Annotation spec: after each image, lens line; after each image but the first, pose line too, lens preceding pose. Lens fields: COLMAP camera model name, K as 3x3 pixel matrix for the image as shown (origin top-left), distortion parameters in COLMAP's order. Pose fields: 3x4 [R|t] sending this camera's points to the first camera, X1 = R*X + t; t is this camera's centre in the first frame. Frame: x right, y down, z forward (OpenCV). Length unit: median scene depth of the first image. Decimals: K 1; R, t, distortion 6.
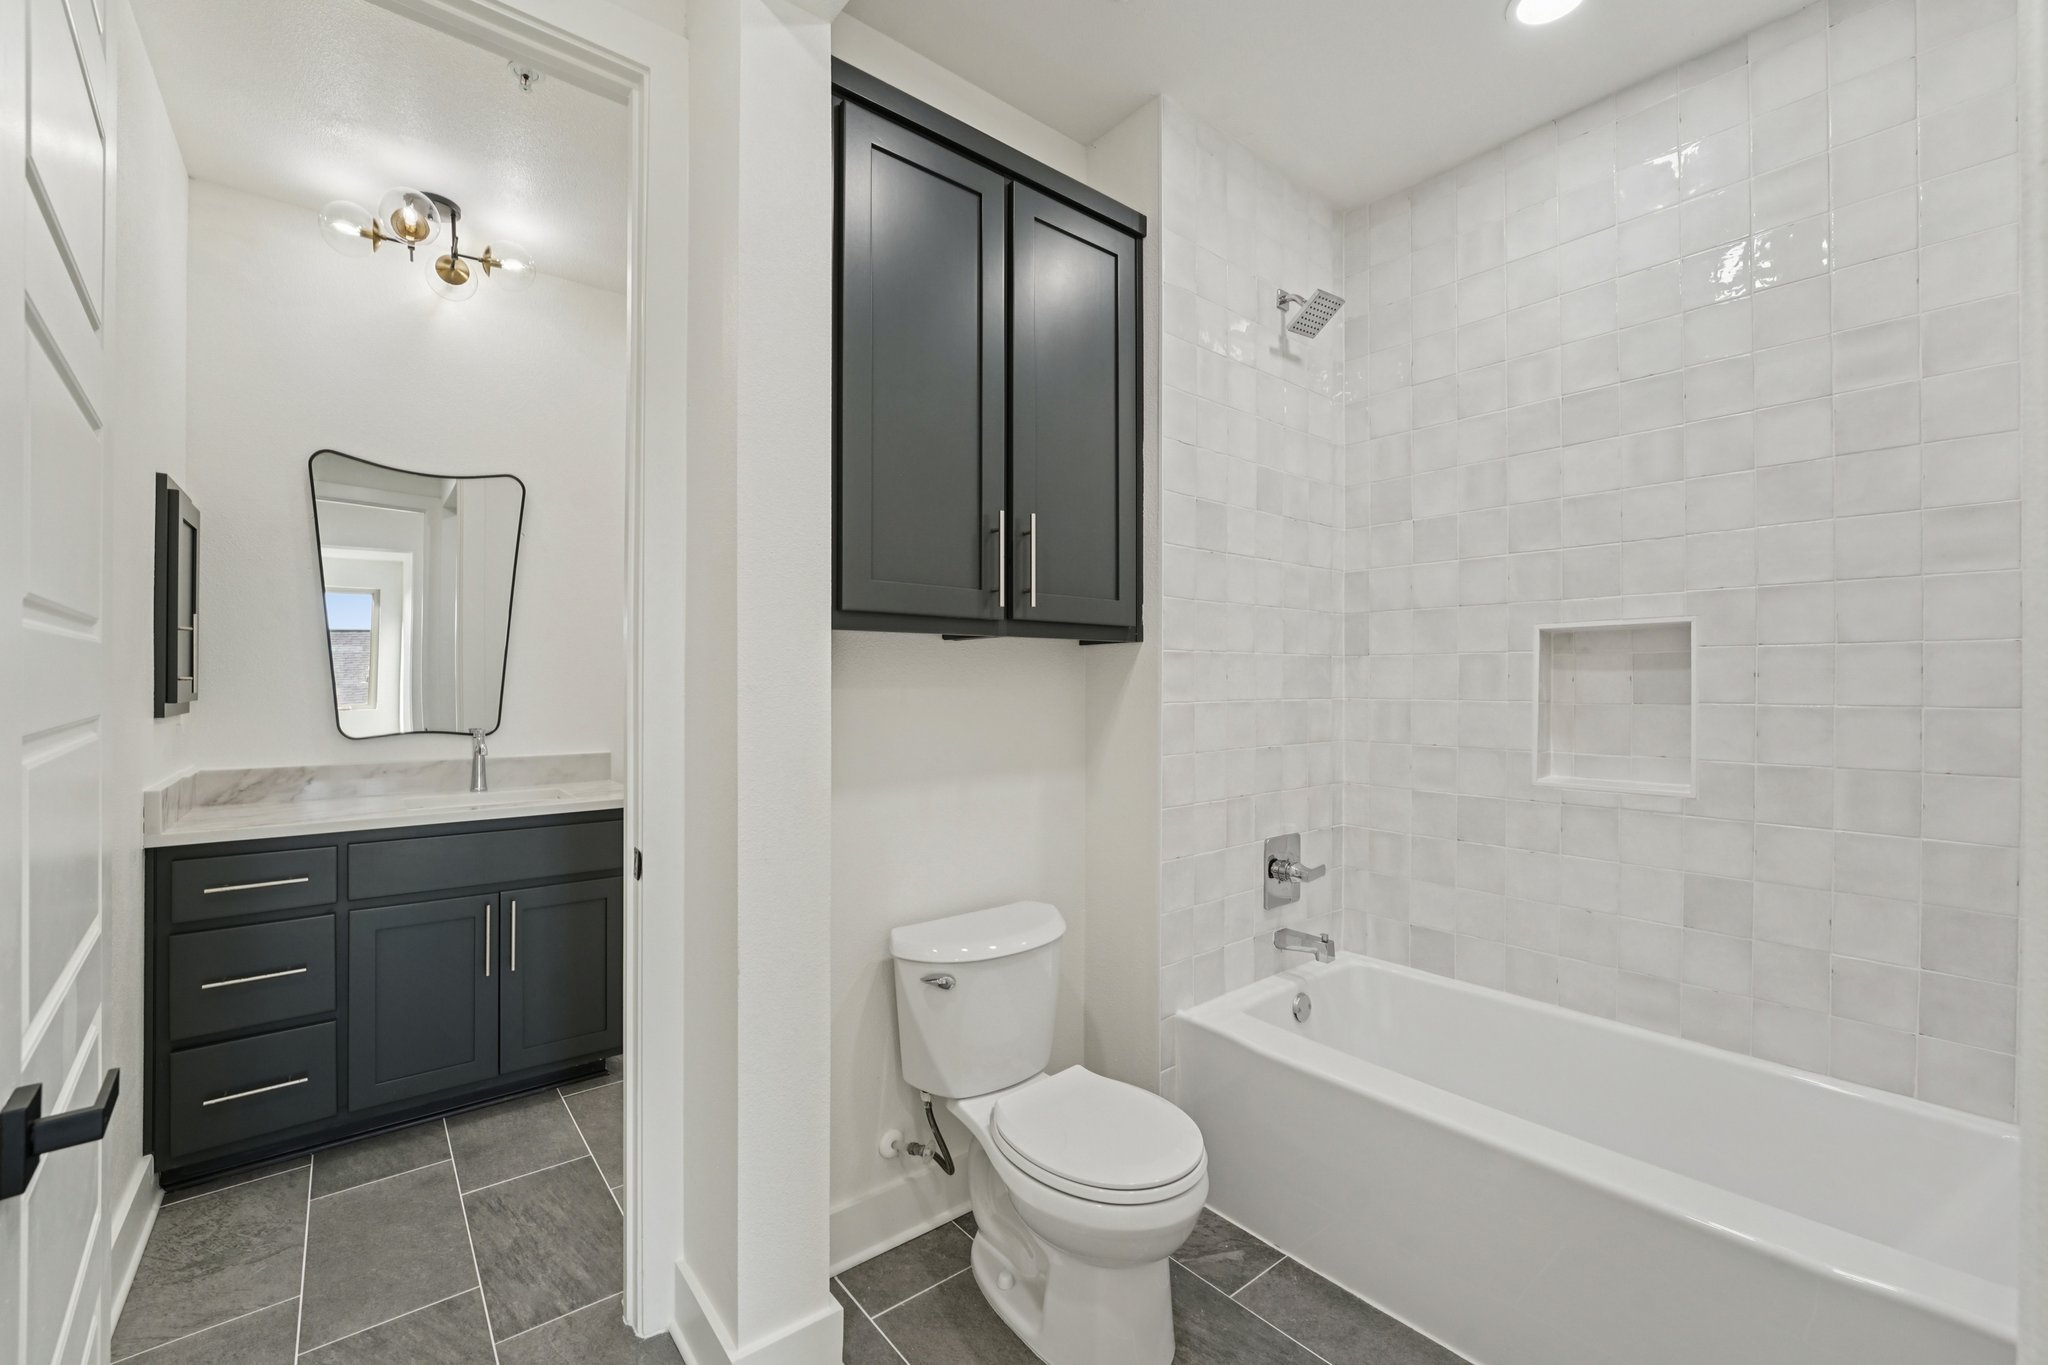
lens RADIAL K [[851.9, 0, 1008.1], [0, 851.9, 671.5], [0, 0, 1]] dist [-0.021133, -0.001256]
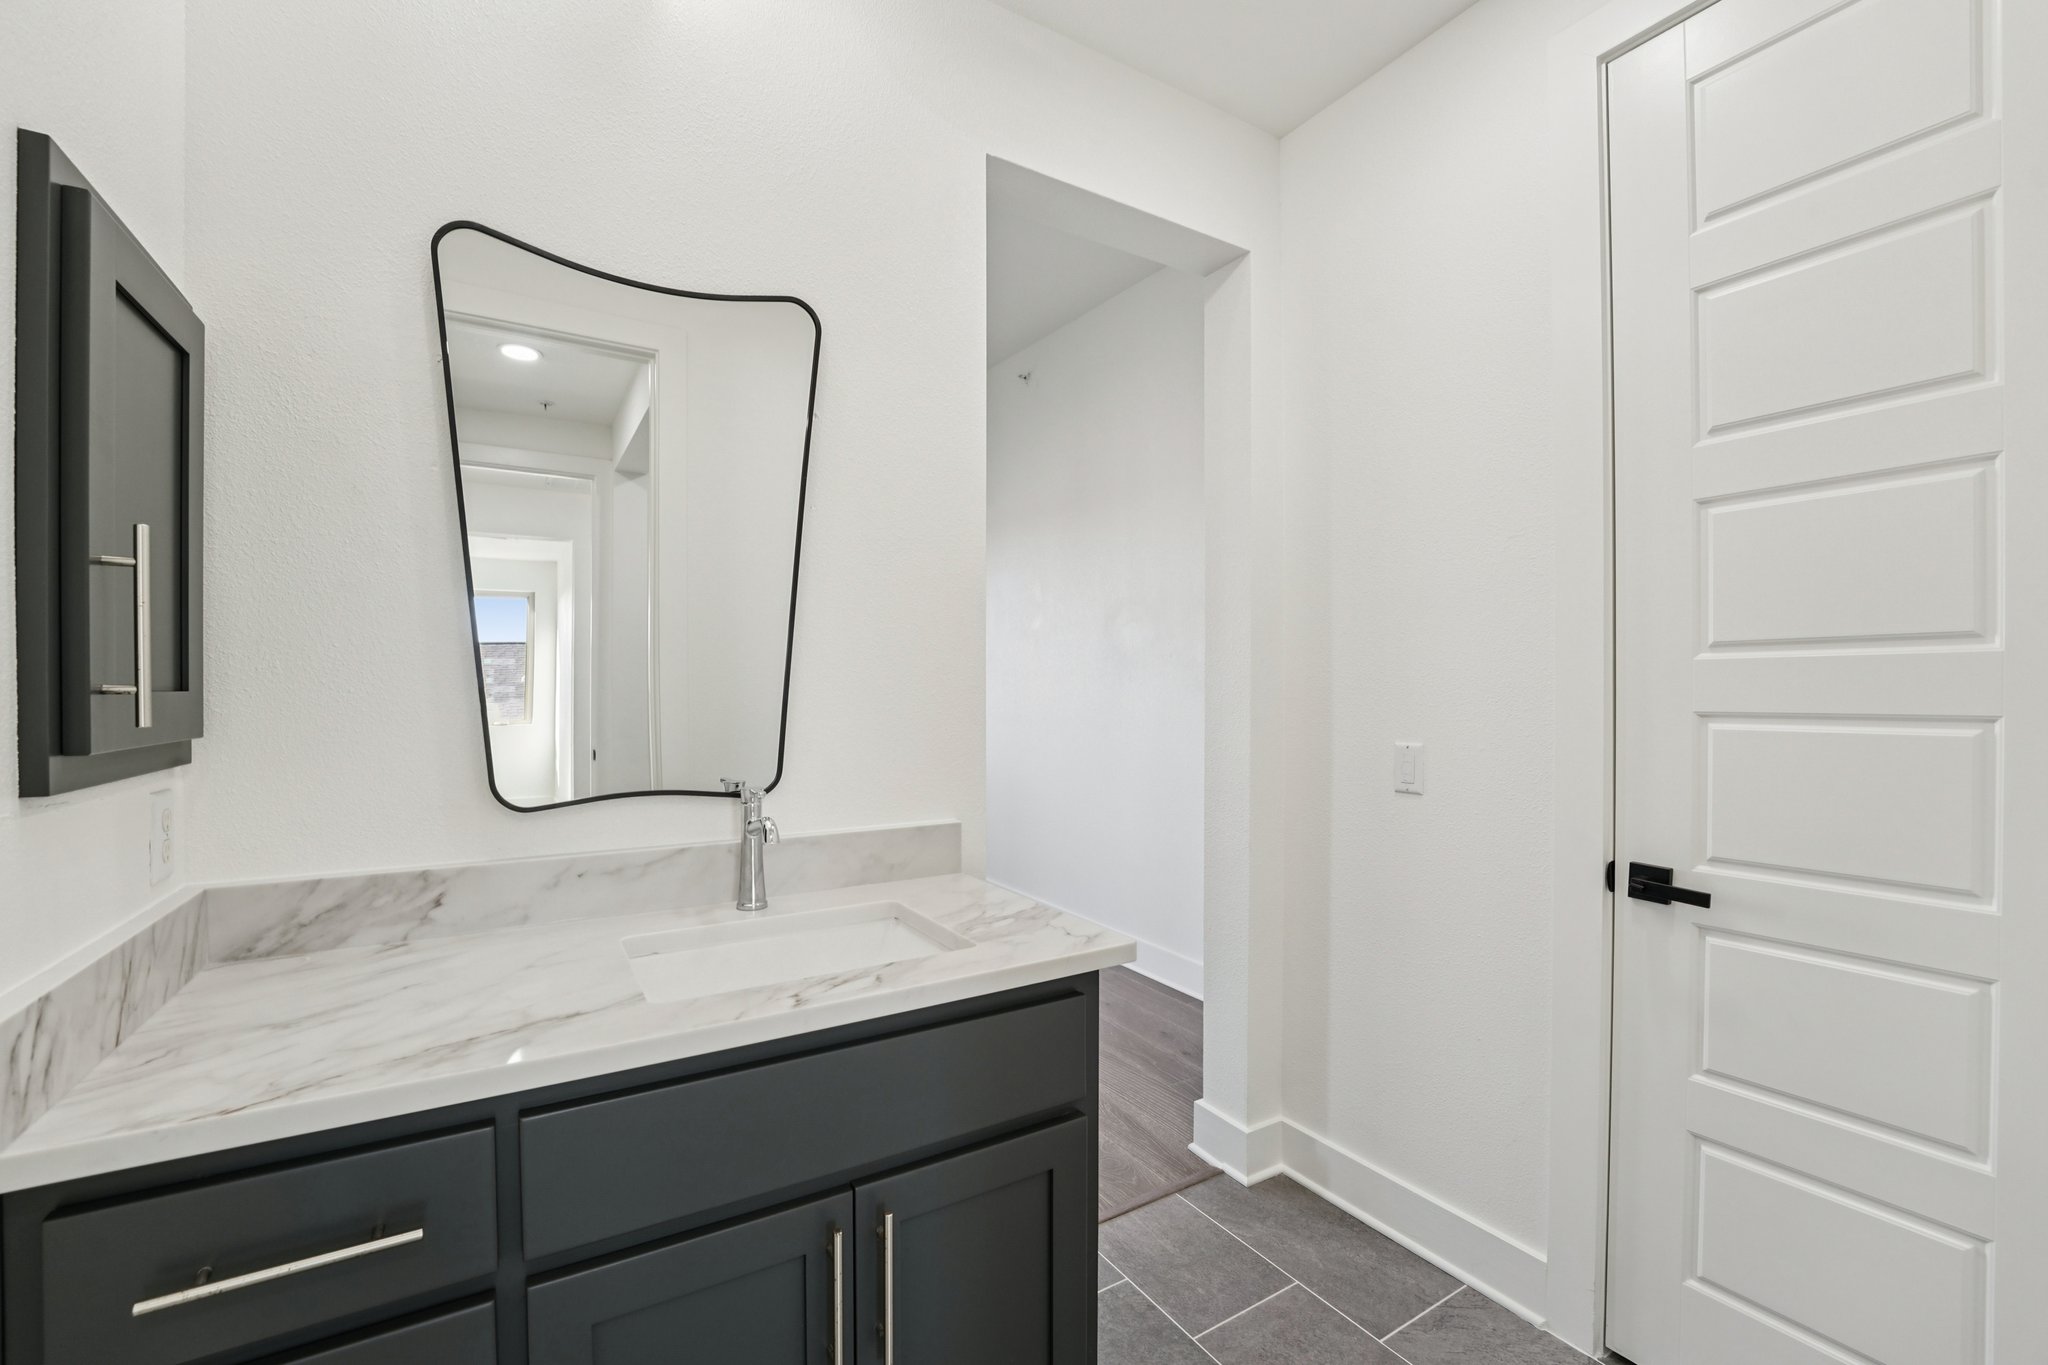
lens RADIAL K [[851.9, 0, 1033.0], [0, 851.9, 695.1], [0, 0, 1]] dist [-0.021133, -0.001256]
pose [[0.994502, -0.004550, -0.104616, -0.438385], [0.006301, 0.999845, 0.016410, 0.006051], [0.104525, -0.016979, 0.994377, 0.552613]]
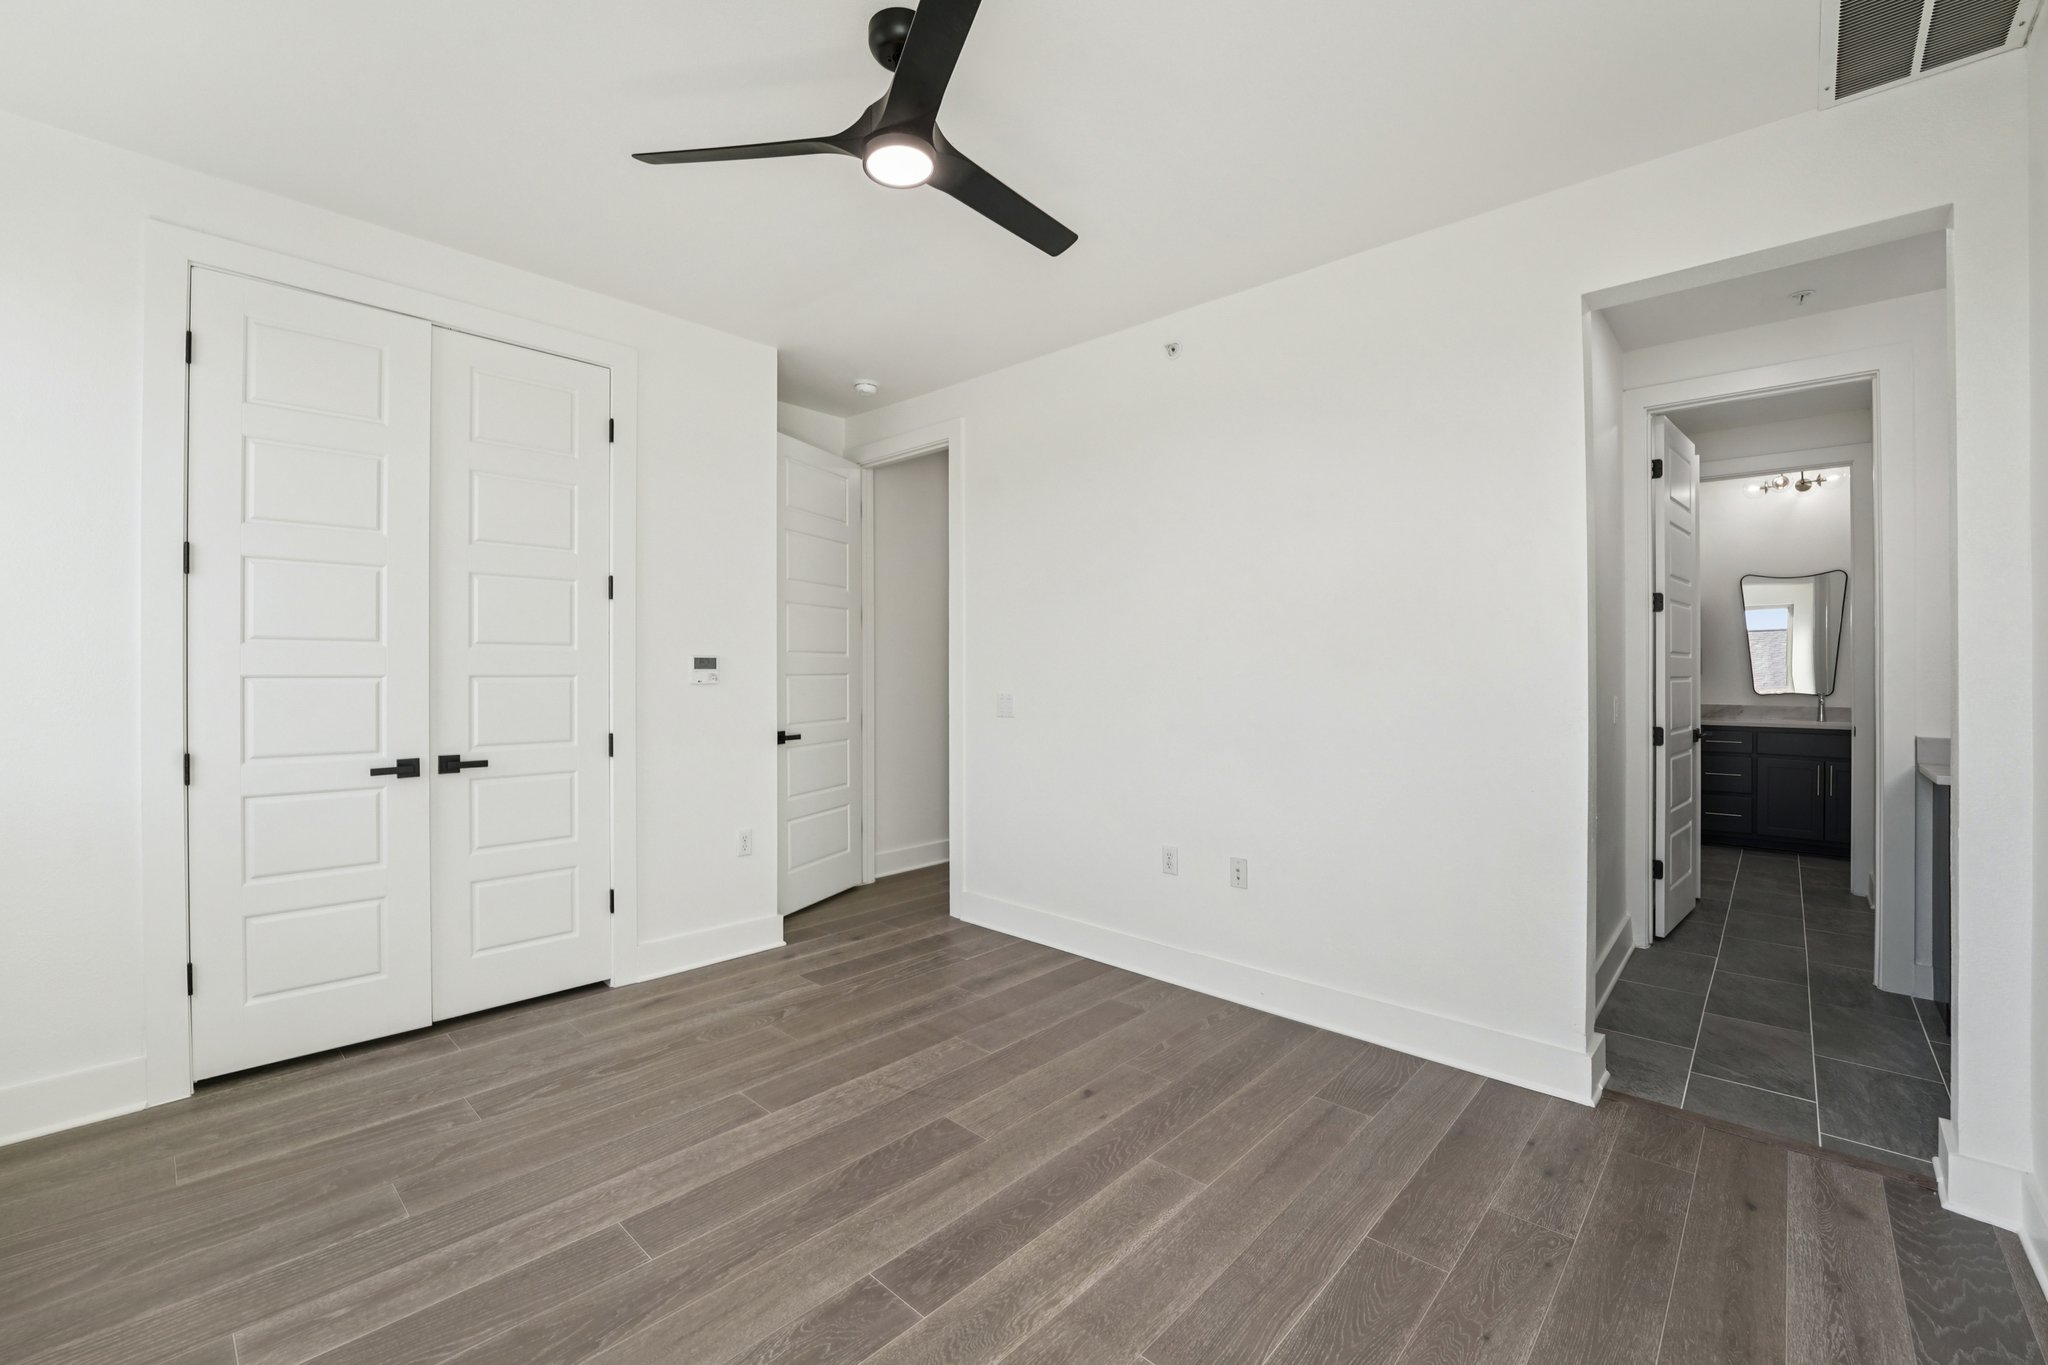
lens RADIAL K [[851.9, 0, 1009.7], [0, 851.9, 669.2], [0, 0, 1]] dist [-0.021133, -0.001256]
pose [[0.160294, -0.002889, -0.987065, 1.226446], [0.004368, 0.999988, -0.002218, 0.005503], [0.987060, -0.003956, 0.160305, -1.487926]]
